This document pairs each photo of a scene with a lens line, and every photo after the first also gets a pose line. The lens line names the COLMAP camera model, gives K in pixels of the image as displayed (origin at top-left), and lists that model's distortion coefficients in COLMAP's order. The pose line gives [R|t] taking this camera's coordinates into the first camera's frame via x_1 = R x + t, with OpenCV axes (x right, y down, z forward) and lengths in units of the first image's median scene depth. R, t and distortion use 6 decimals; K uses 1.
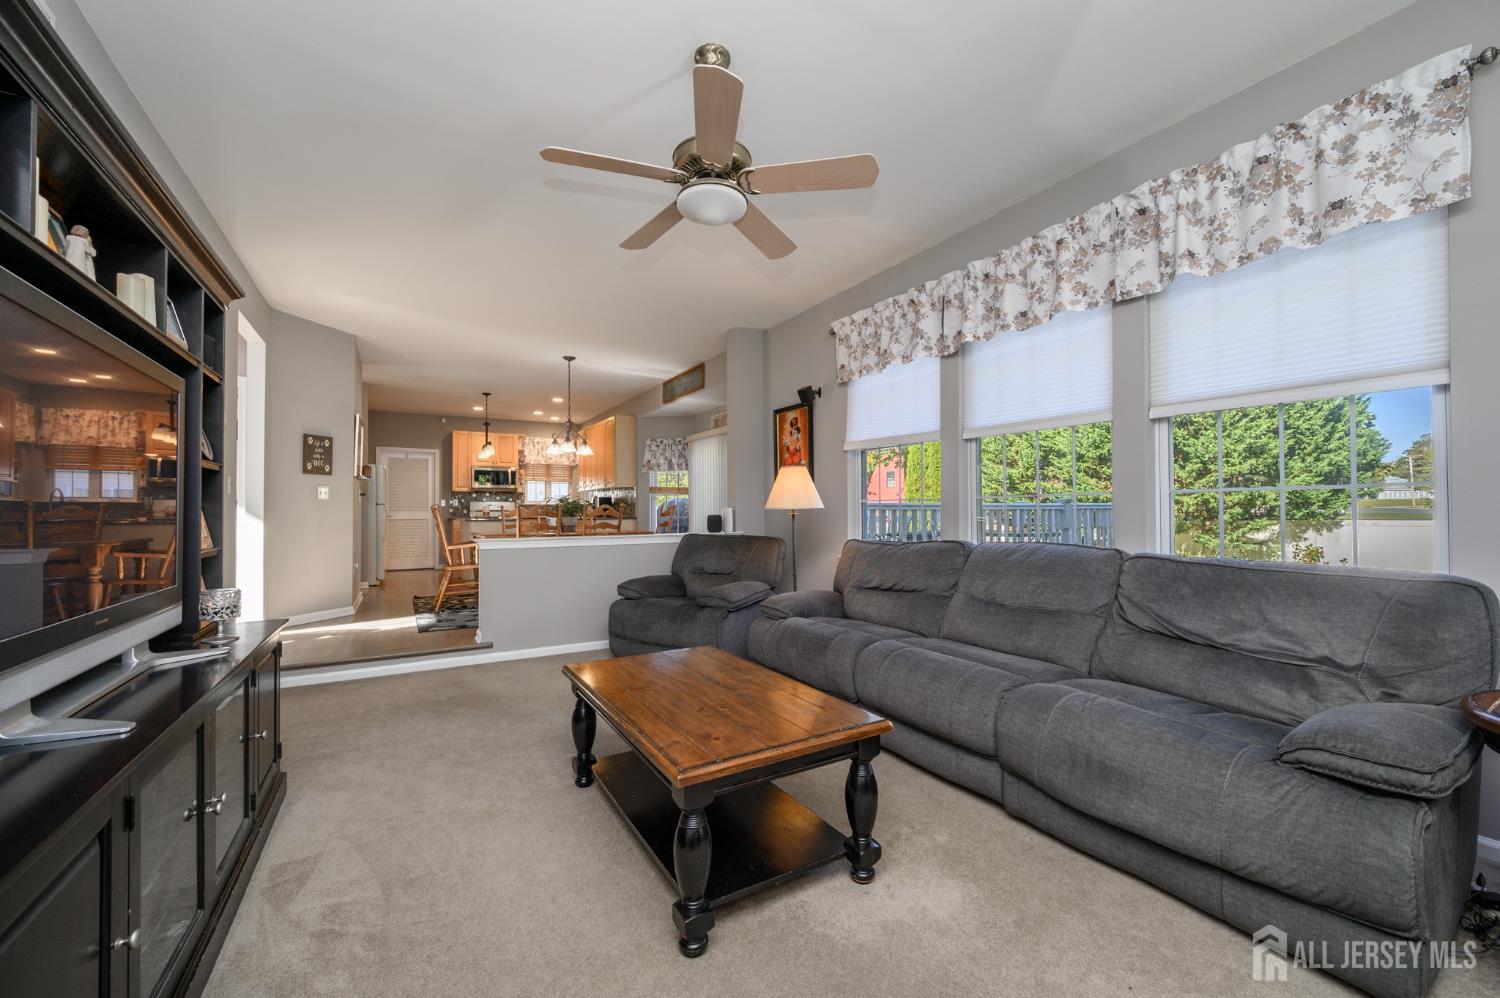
lens RADIAL K [[590.9, 0, 754.8], [0, 590.9, 505.5], [0, 0, 1]] dist [-0.002255, 0.000295]
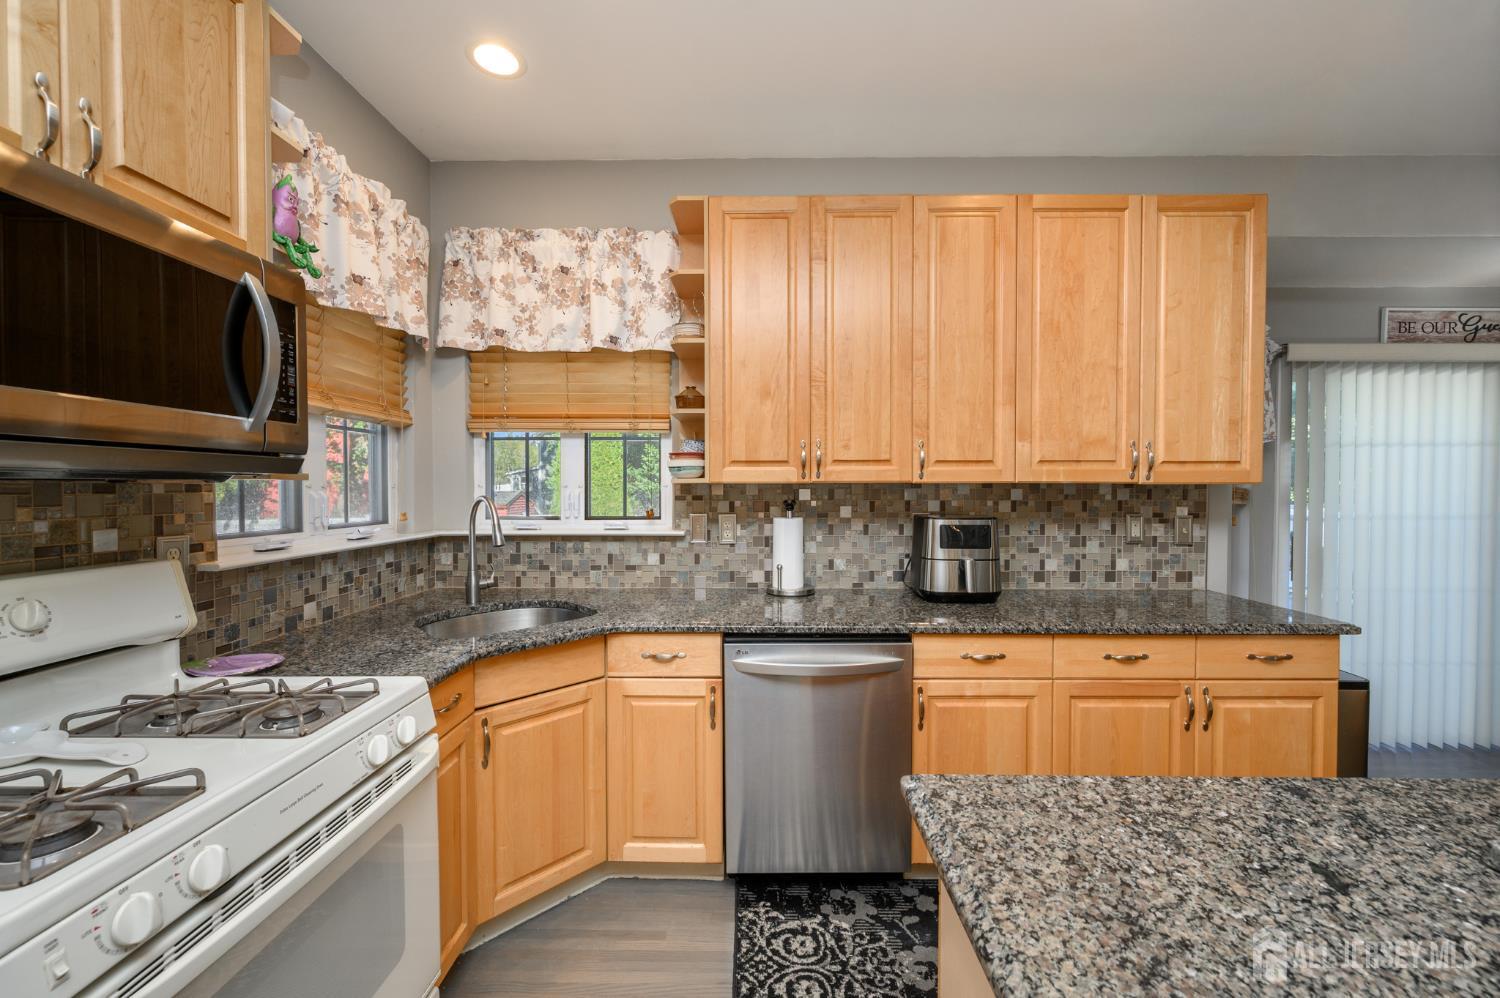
lens RADIAL K [[590.9, 0, 755.8], [0, 590.9, 496.3], [0, 0, 1]] dist [-0.002255, 0.000295]
pose [[0.525640, -0.007732, 0.850672, -0.463103], [-0.013113, 0.999766, 0.017190, -0.023255], [-0.850606, -0.020191, 0.525415, 0.868807]]
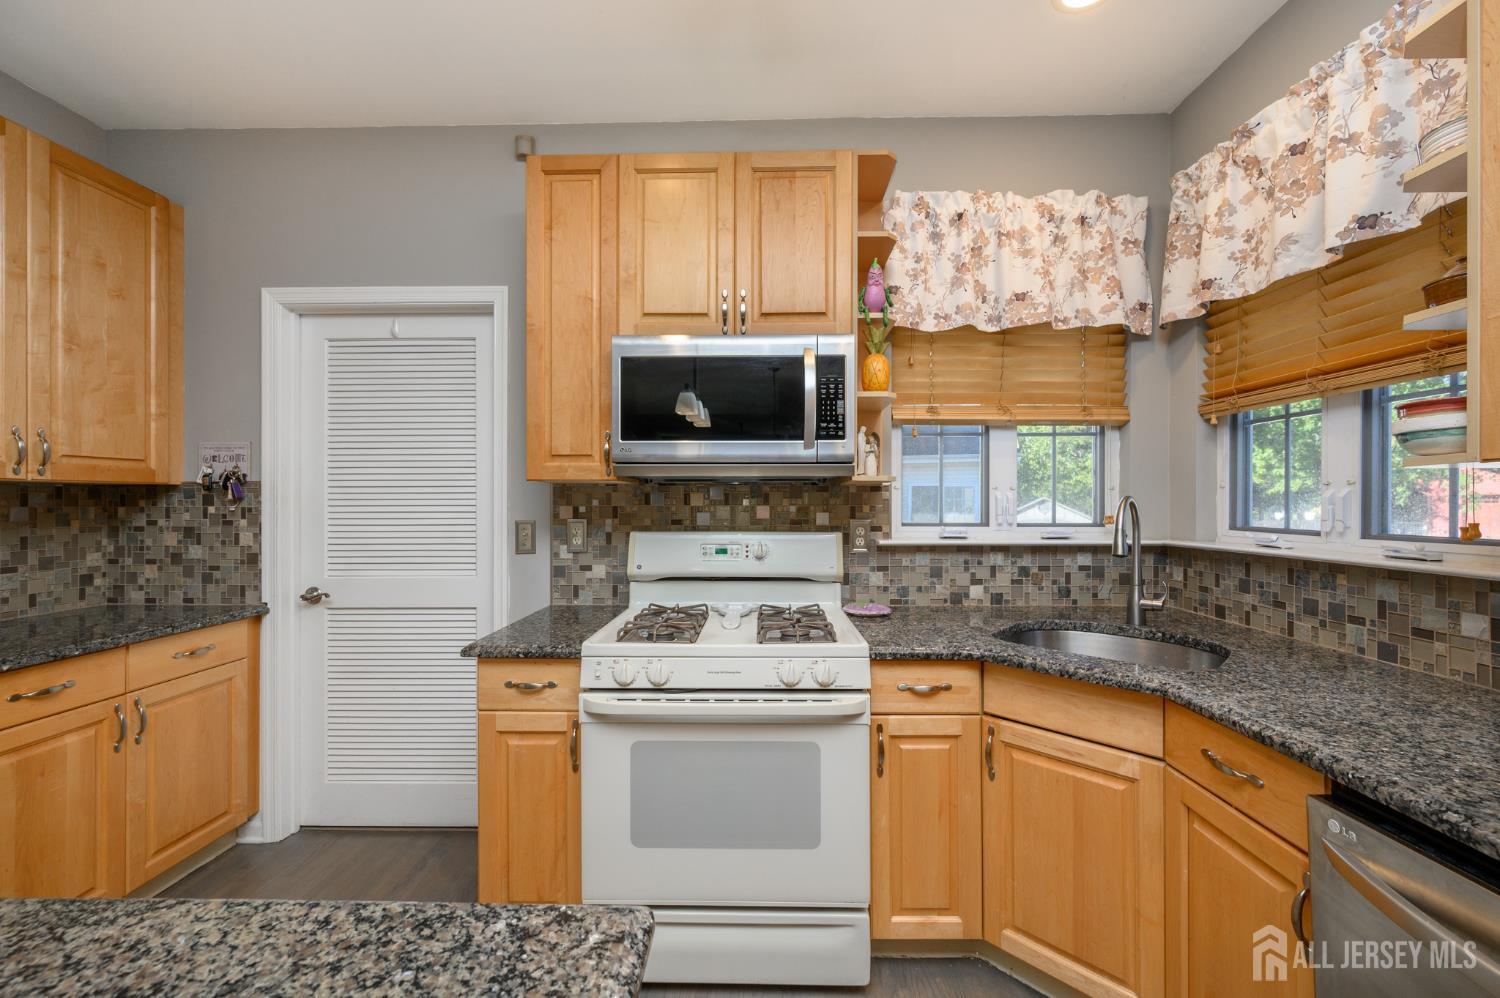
lens RADIAL K [[590.9, 0, 755.0], [0, 590.9, 503.4], [0, 0, 1]] dist [-0.002255, 0.000295]
pose [[0.846113, 0.008624, -0.532934, -0.340600], [-0.000569, 0.999883, 0.015276, -0.019122], [0.533004, -0.012622, 0.846019, 0.854591]]
